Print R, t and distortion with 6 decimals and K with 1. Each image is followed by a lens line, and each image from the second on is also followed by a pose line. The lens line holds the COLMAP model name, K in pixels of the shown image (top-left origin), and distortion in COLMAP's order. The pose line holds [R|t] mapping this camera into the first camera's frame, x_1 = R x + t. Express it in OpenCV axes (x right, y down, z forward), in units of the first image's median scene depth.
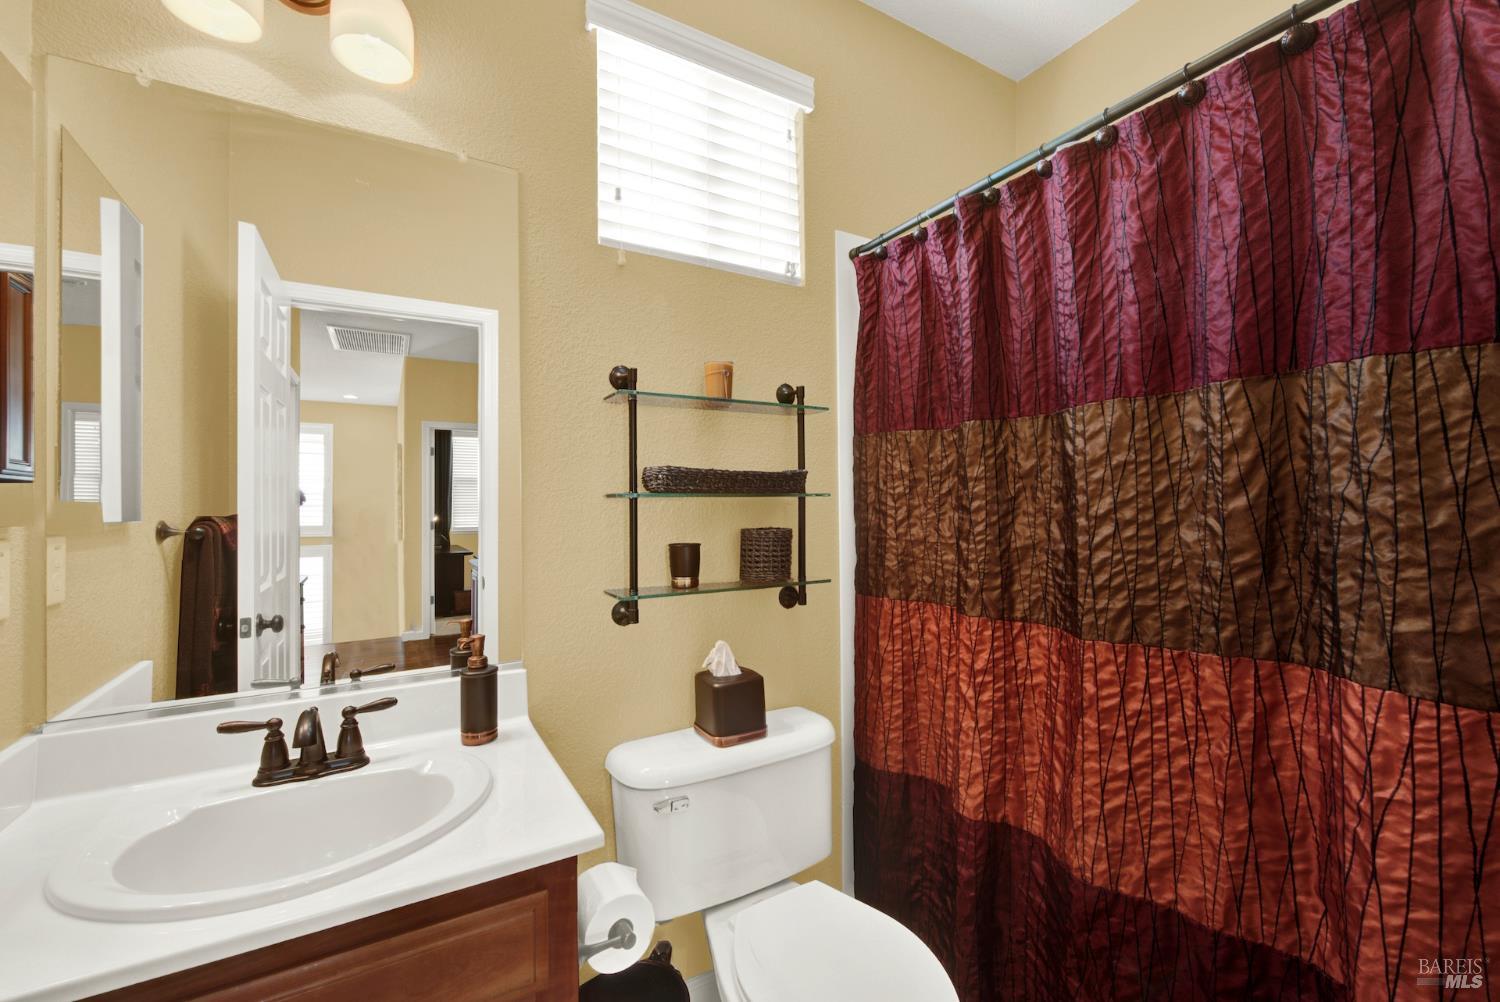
lens RADIAL K [[609.5, 0, 746.0], [0, 609.5, 504.5], [0, 0, 1]] dist [0.003141, -0.002371]
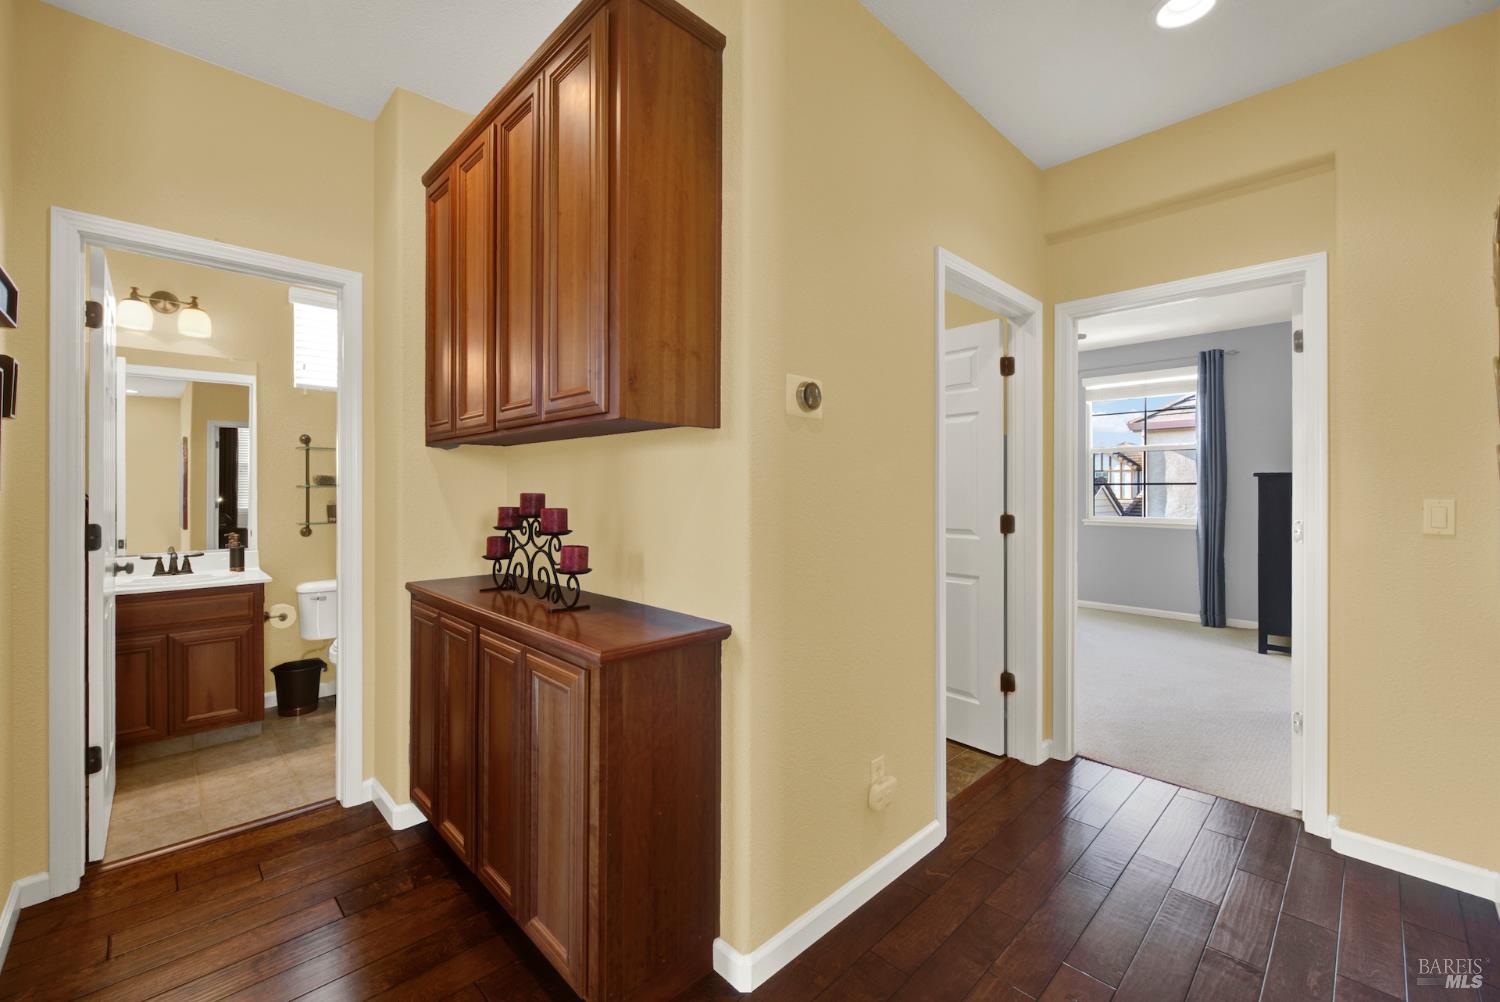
lens RADIAL K [[609.5, 0, 741.7], [0, 609.5, 493.0], [0, 0, 1]] dist [0.003141, -0.002371]
pose [[0.972834, -0.001365, 0.231498, 1.017274], [0.001469, 0.999999, -0.000273, 0.018439], [-0.231498, 0.000606, 0.972835, -1.970977]]
